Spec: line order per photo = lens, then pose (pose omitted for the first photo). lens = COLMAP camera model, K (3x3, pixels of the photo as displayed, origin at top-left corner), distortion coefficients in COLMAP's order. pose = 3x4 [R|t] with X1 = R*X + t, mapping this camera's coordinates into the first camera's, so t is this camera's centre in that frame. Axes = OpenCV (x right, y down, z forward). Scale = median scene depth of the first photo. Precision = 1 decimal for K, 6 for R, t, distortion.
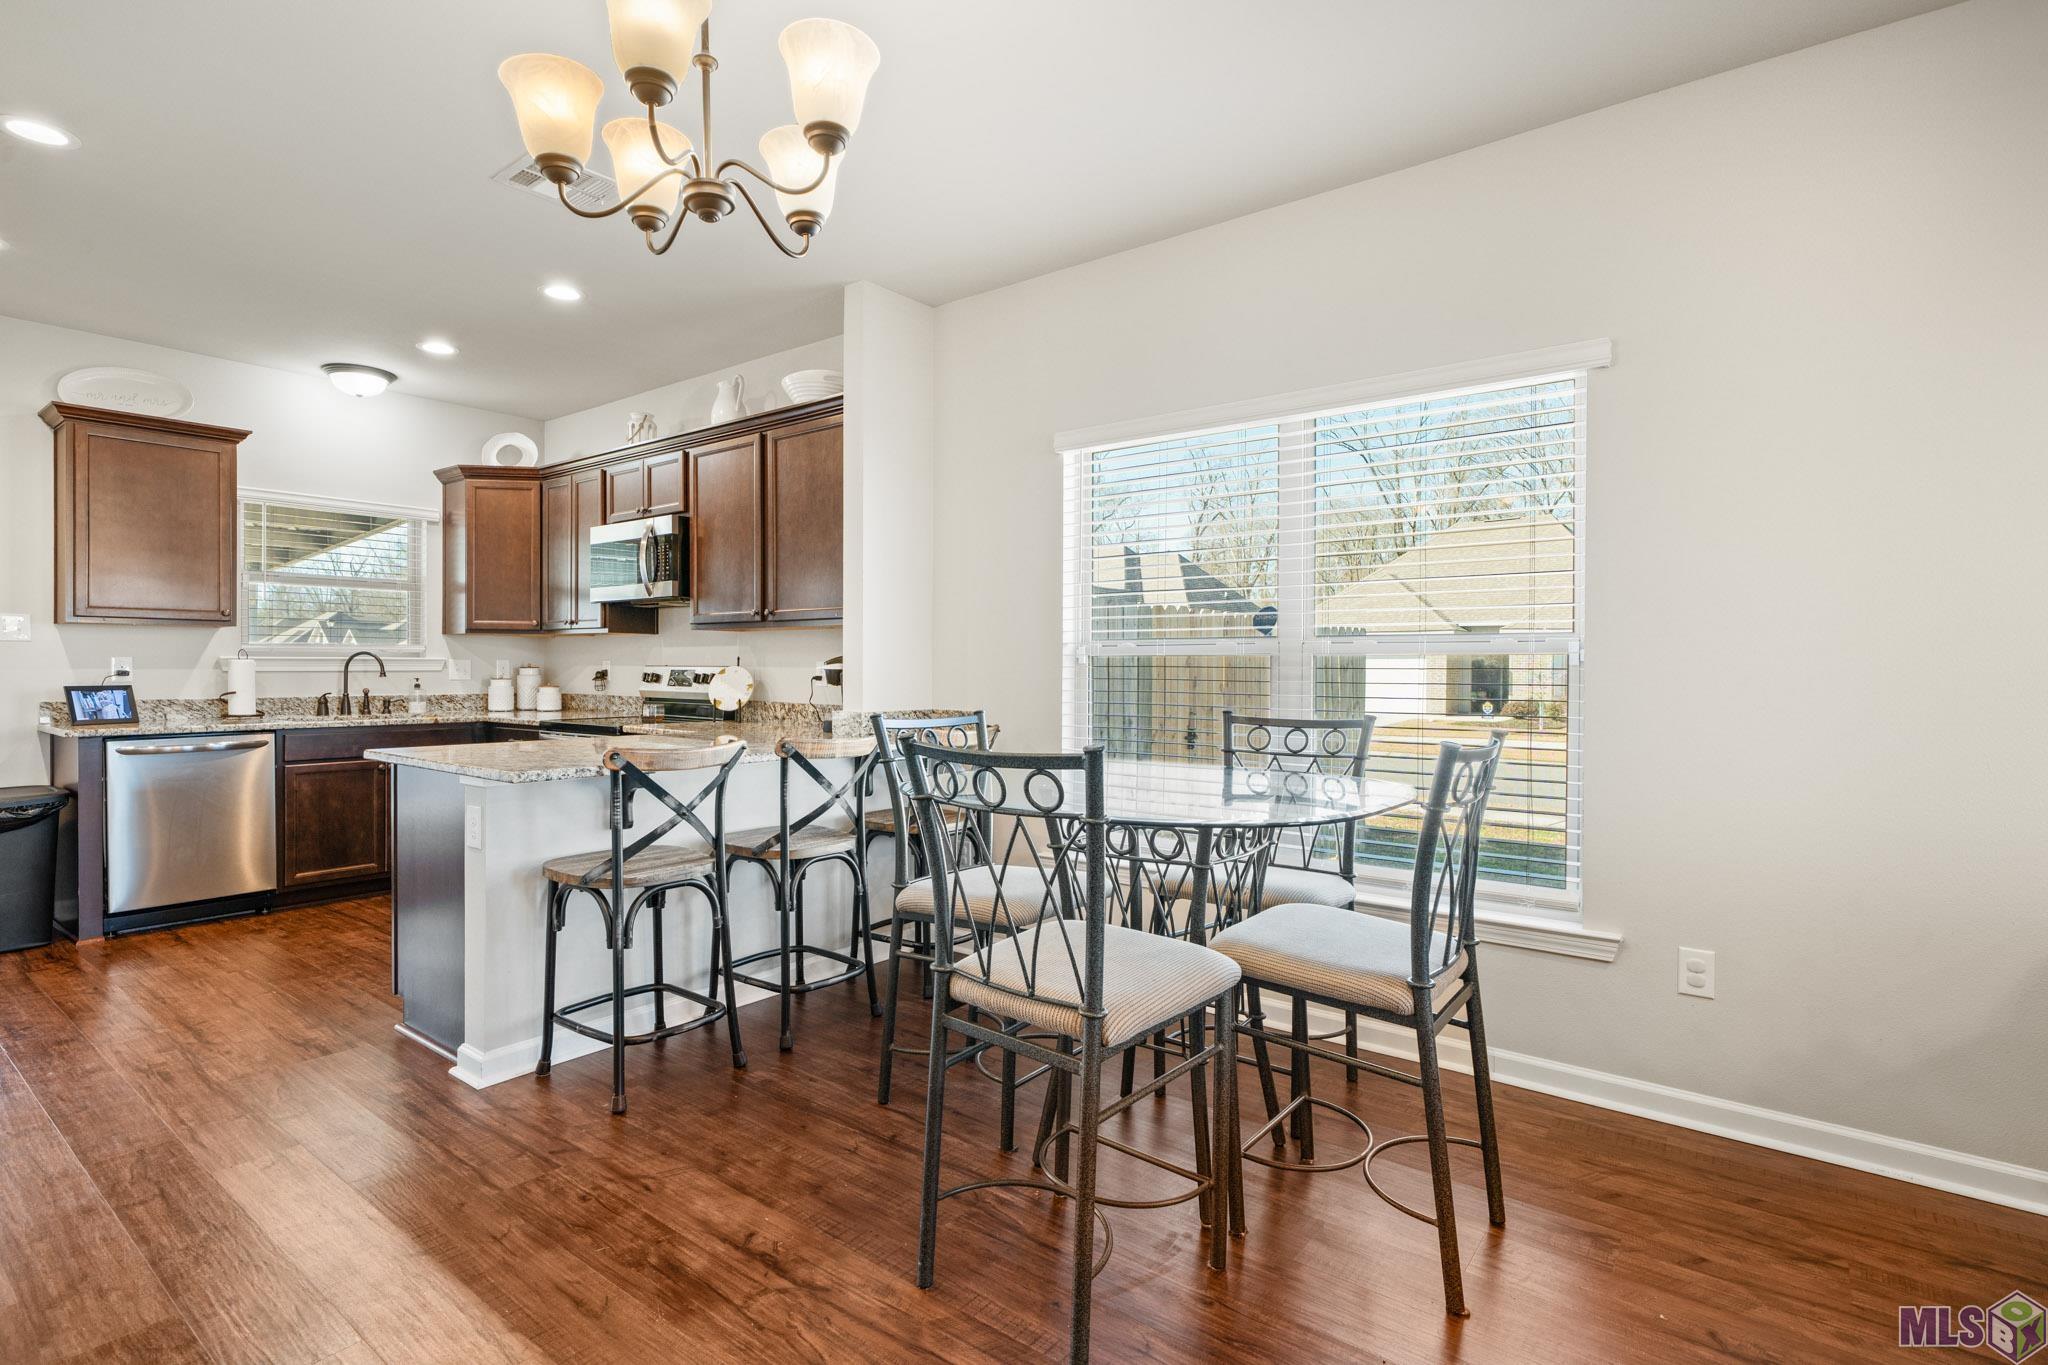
lens RADIAL K [[996.0, 0, 1026.9], [0, 996.0, 676.6], [0, 0, 1]] dist [0.000346, 0.001654]
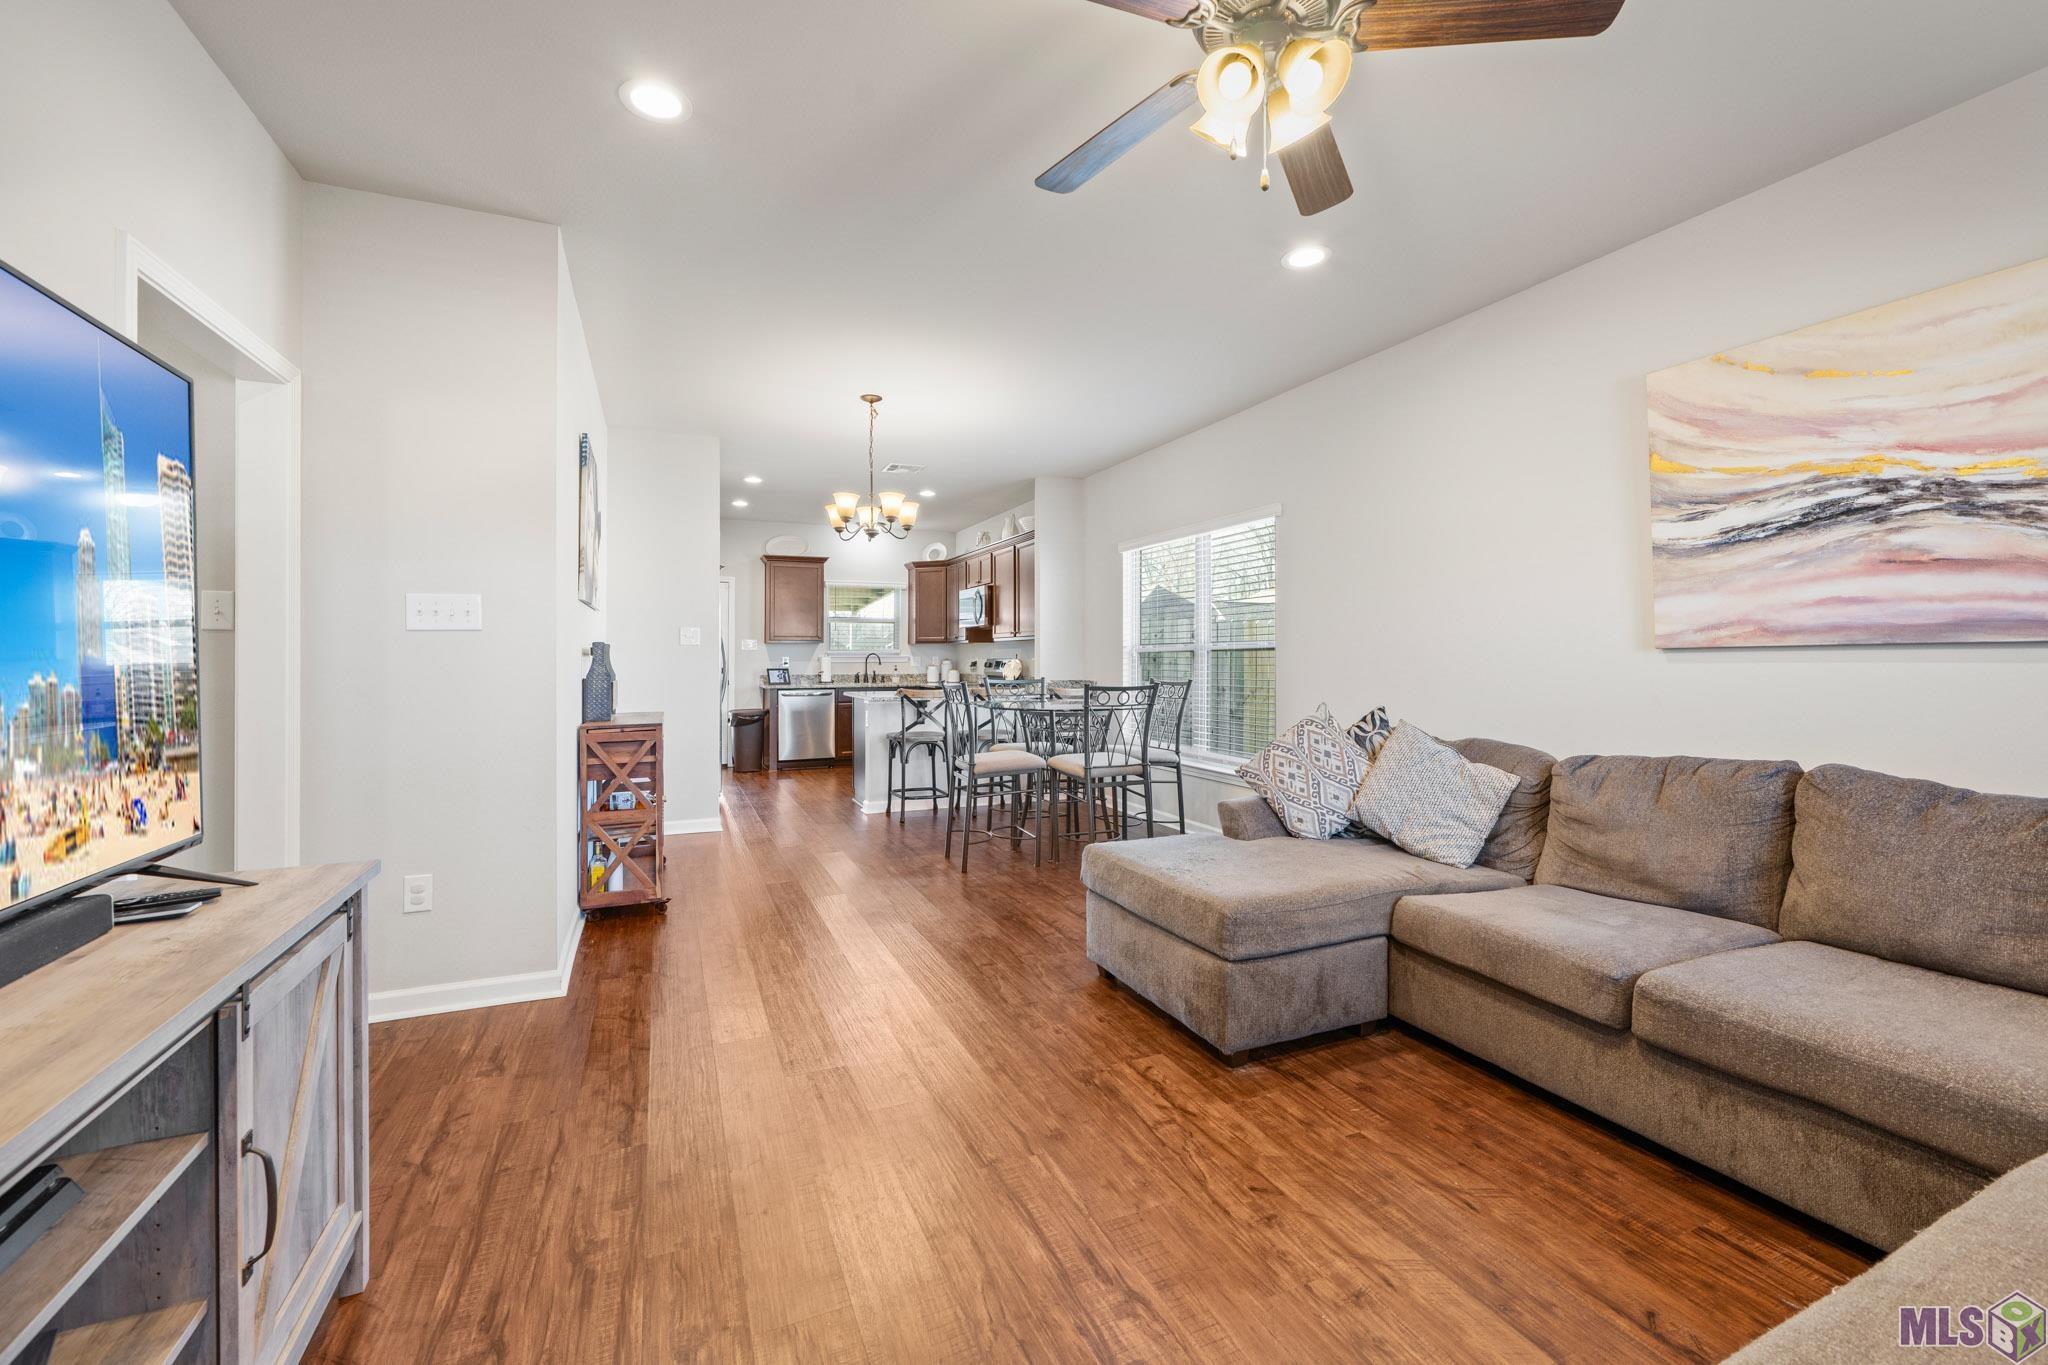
lens RADIAL K [[825.3, 0, 1023.7], [0, 825.3, 655.9], [0, 0, 1]] dist [0.057757, -0.000001]
pose [[0.877441, -0.007724, -0.479622, 0.501271], [0.001636, 0.999913, -0.013109, 0.004789], [0.479681, 0.010718, 0.877378, -0.430145]]
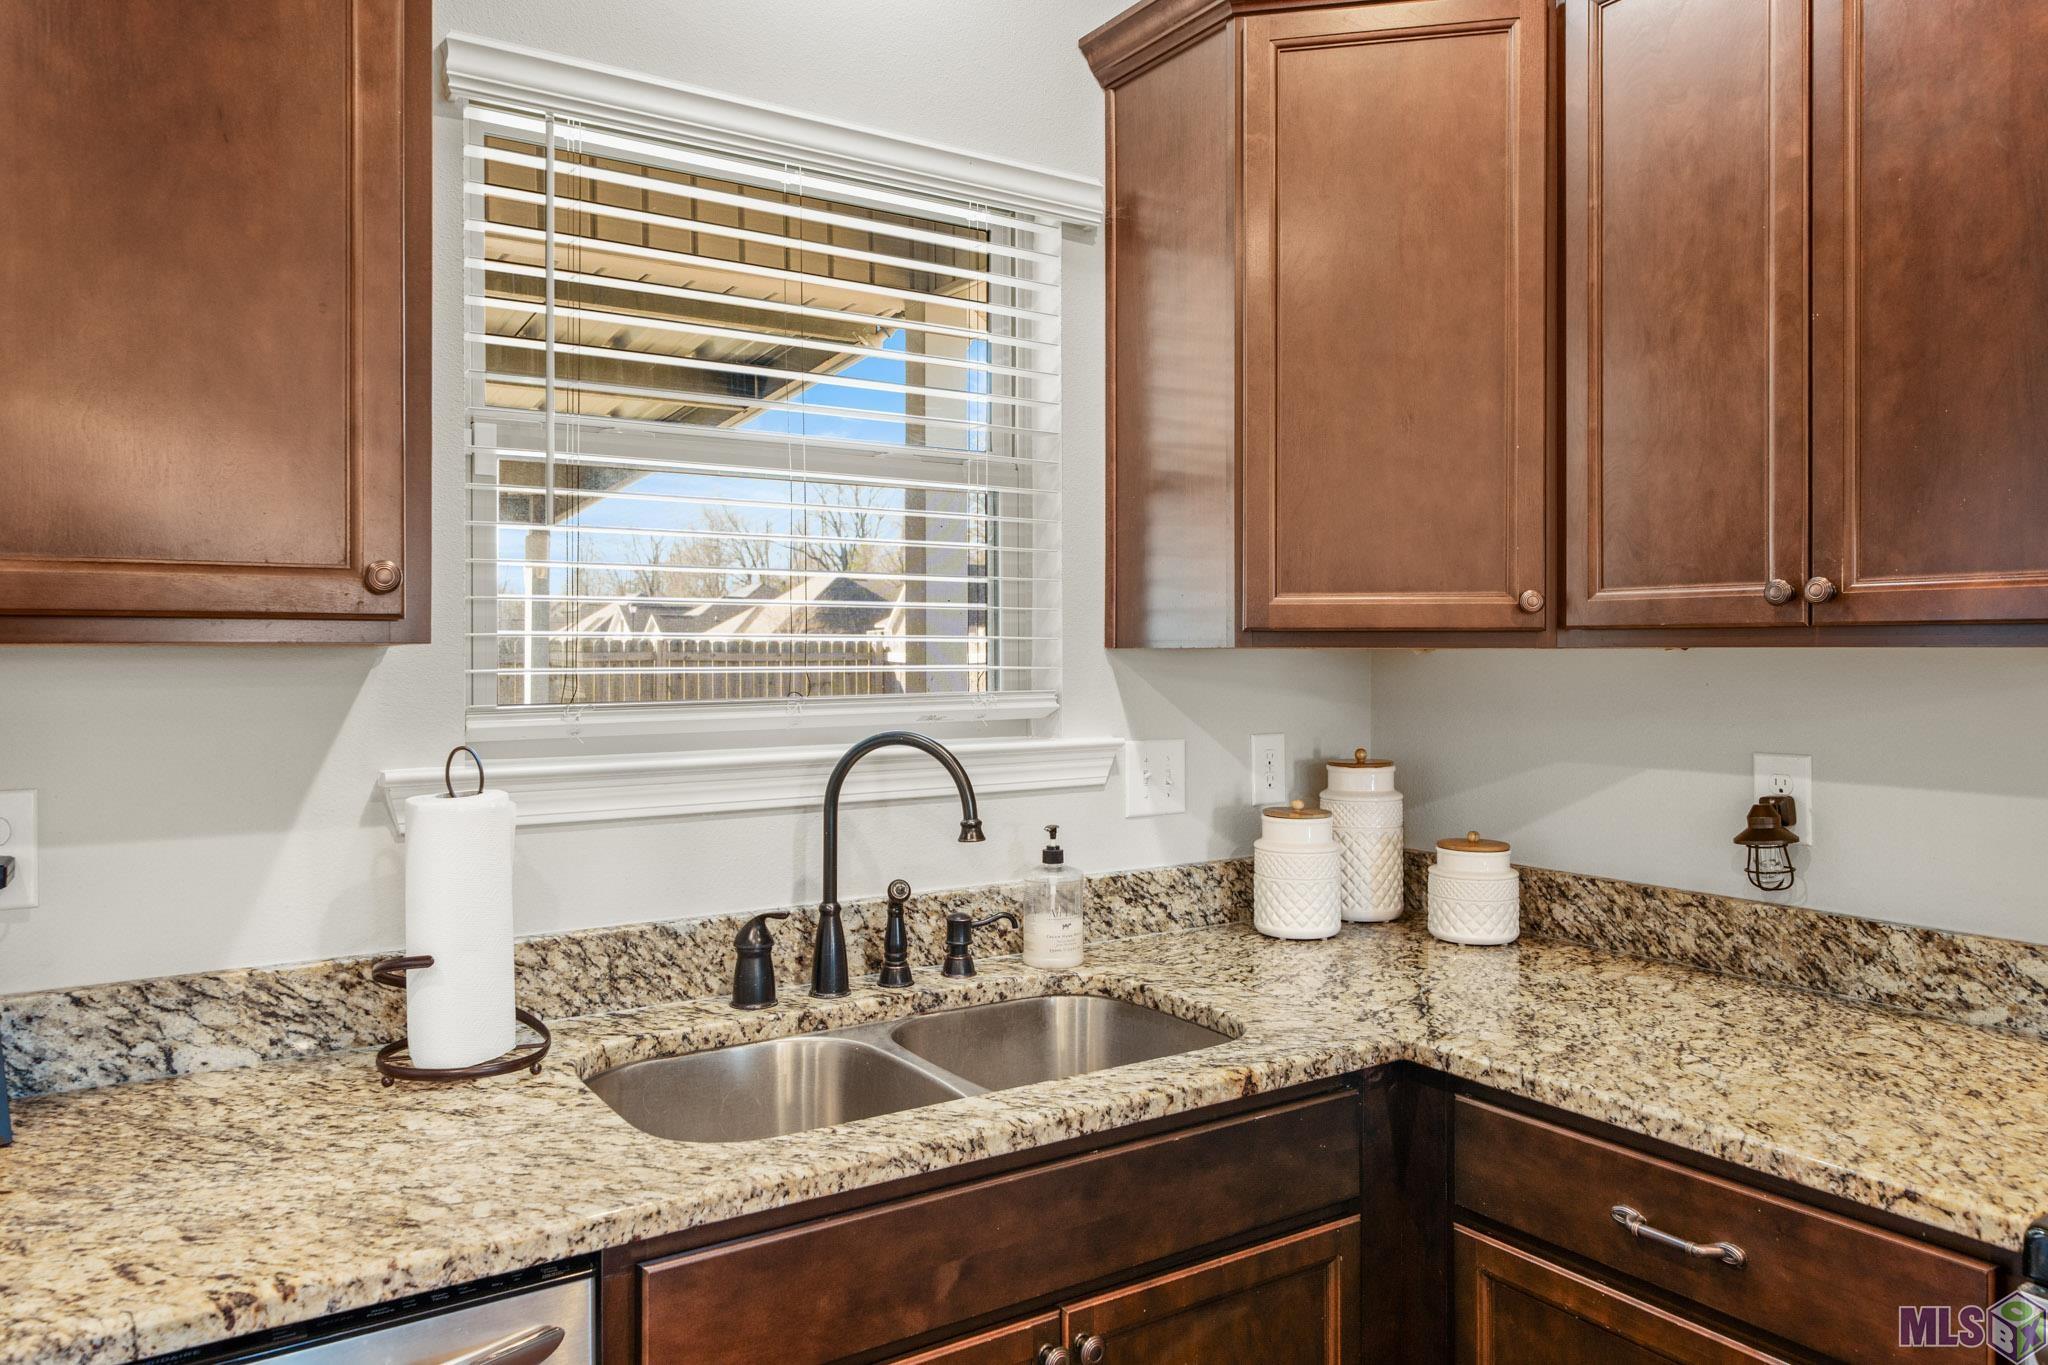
lens RADIAL K [[1396.9, 0, 1025.3], [0, 1396.9, 668.6], [0, 0, 1]] dist [0.008006, 0.000515]
pose [[0.946235, -0.002051, -0.323473, -0.560448], [0.001950, 0.999998, -0.000636, -0.042467], [0.323474, -0.000029, 0.946237, 0.735437]]
